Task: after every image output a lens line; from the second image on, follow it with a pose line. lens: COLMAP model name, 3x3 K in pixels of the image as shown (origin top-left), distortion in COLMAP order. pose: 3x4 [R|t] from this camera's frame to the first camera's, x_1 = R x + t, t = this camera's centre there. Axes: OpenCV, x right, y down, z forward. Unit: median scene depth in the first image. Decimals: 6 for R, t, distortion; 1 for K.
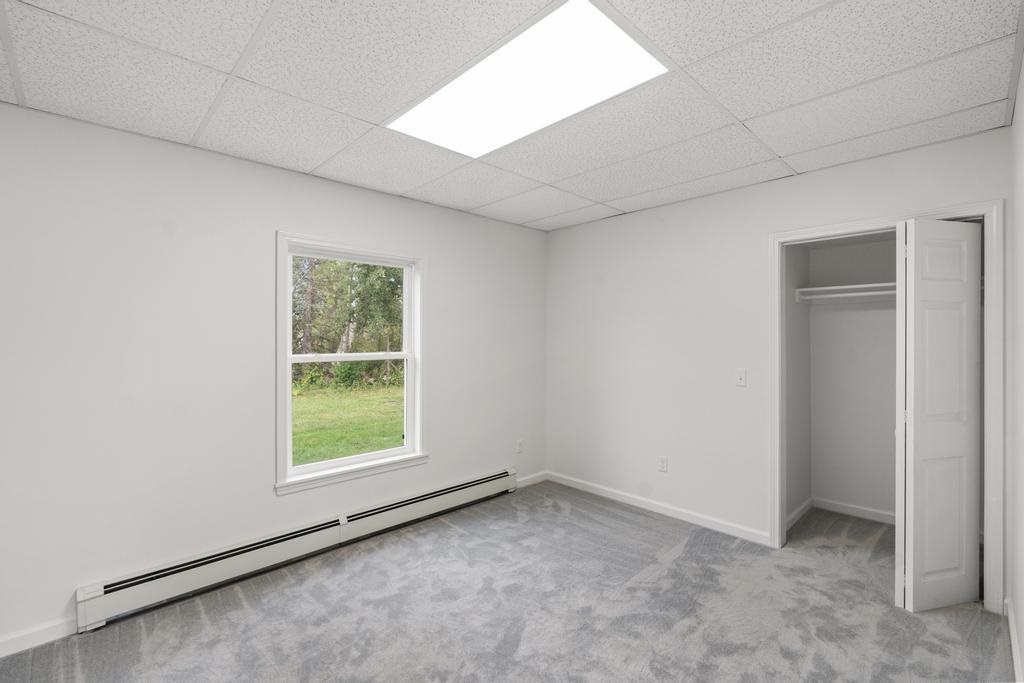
lens RADIAL K [[449.9, 0, 512.0], [0, 449.9, 341.5], [0, 0, 1]] dist [0.001824, 0.000138]
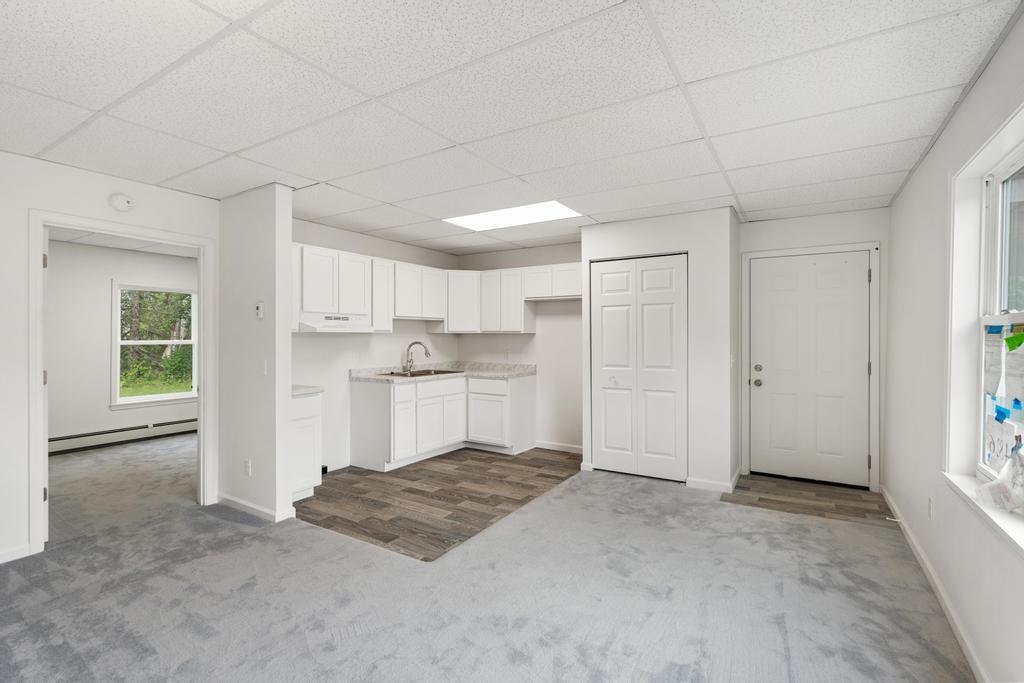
lens RADIAL K [[464.9, 0, 515.5], [0, 464.9, 331.1], [0, 0, 1]] dist [-0.001323, -0.000325]
pose [[0.967099, -0.000331, 0.254401, 0.132576], [0.003351, 0.999929, -0.011436, 0.003013], [-0.254380, 0.011912, 0.967031, -0.279049]]
